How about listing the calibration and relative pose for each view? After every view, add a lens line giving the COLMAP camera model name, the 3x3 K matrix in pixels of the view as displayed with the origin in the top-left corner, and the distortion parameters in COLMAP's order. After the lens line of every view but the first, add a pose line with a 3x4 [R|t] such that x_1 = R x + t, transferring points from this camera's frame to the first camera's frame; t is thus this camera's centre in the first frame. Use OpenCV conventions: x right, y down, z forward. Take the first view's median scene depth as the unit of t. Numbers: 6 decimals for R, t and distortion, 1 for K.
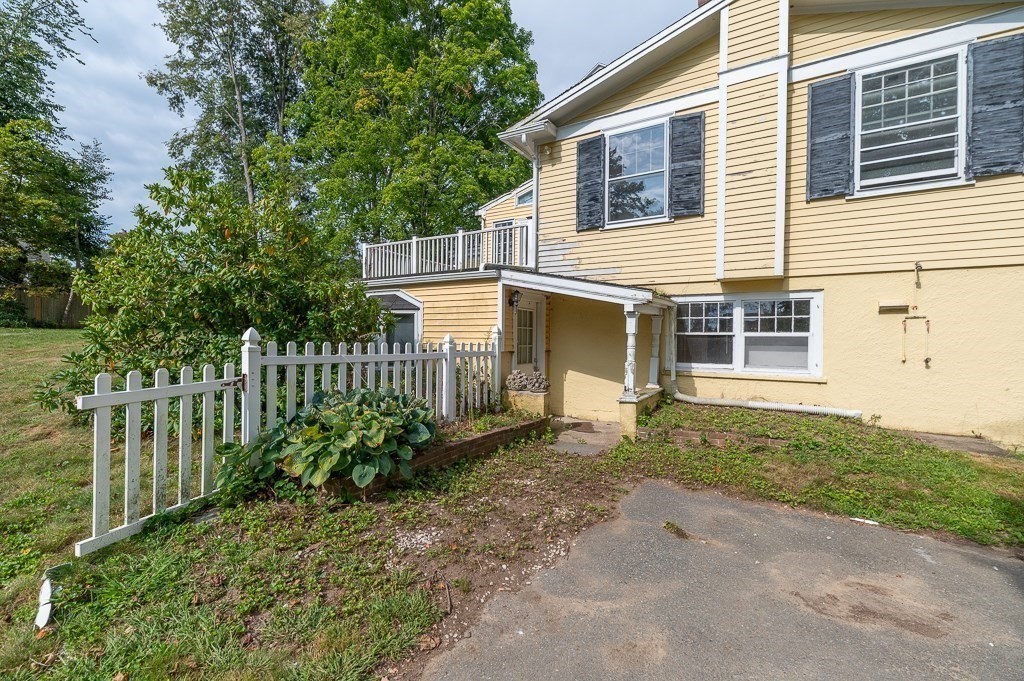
lens RADIAL K [[449.5, 0, 512.0], [0, 449.5, 340.5], [0, 0, 1]] dist [-0.000044, 0.000076]
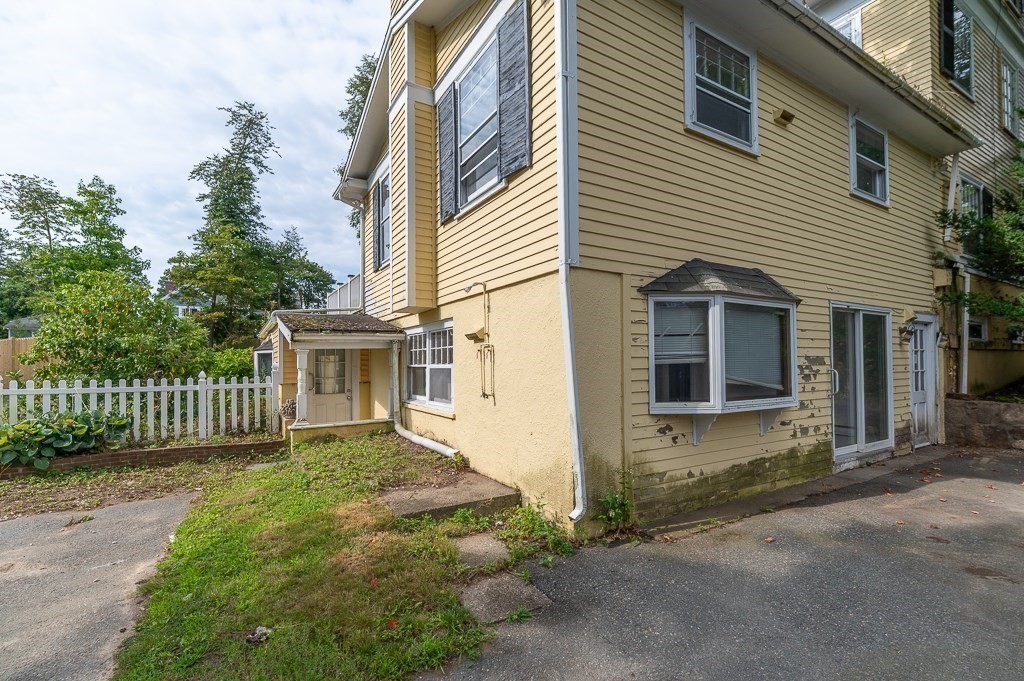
lens RADIAL K [[463.5, 0, 514.2], [0, 463.5, 360.7], [0, 0, 1]] dist [-0.009268, 0.000072]
pose [[0.894064, -0.022841, -0.447356, 1.116157], [0.017935, 0.999724, -0.015201, -0.007251], [0.447580, 0.005568, 0.894227, 0.184561]]
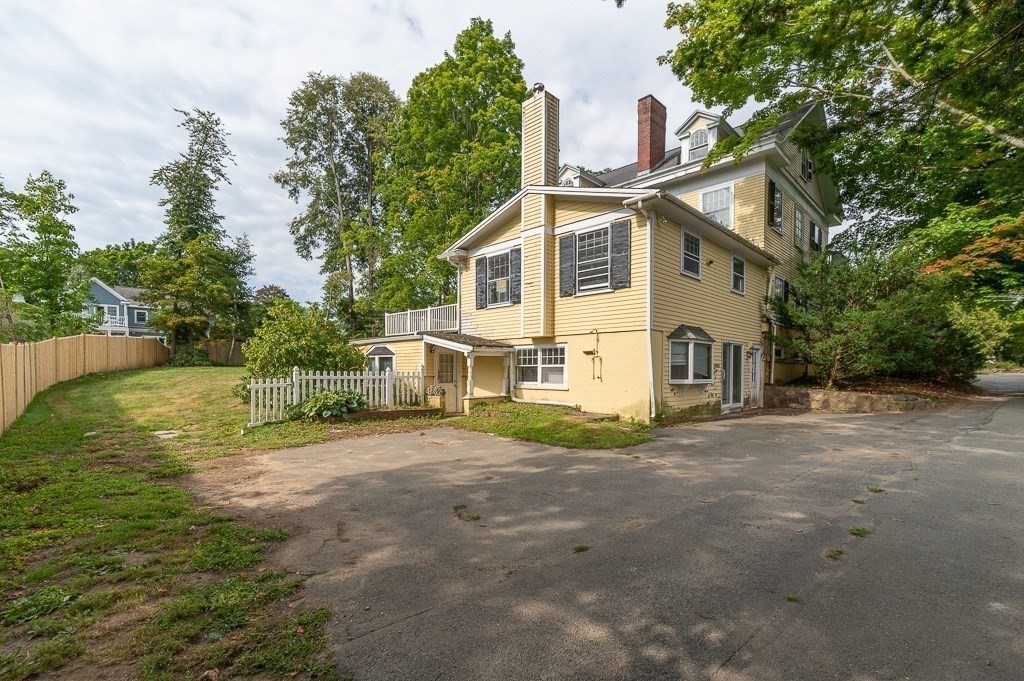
lens RADIAL K [[458.3, 0, 514.2], [0, 458.3, 386.8], [0, 0, 1]] dist [-0.000039, 0.000015]
pose [[0.976340, -0.001247, -0.216236, 0.813504], [0.007241, 0.999611, 0.026928, 0.021046], [0.216118, -0.027857, 0.975970, -0.900836]]
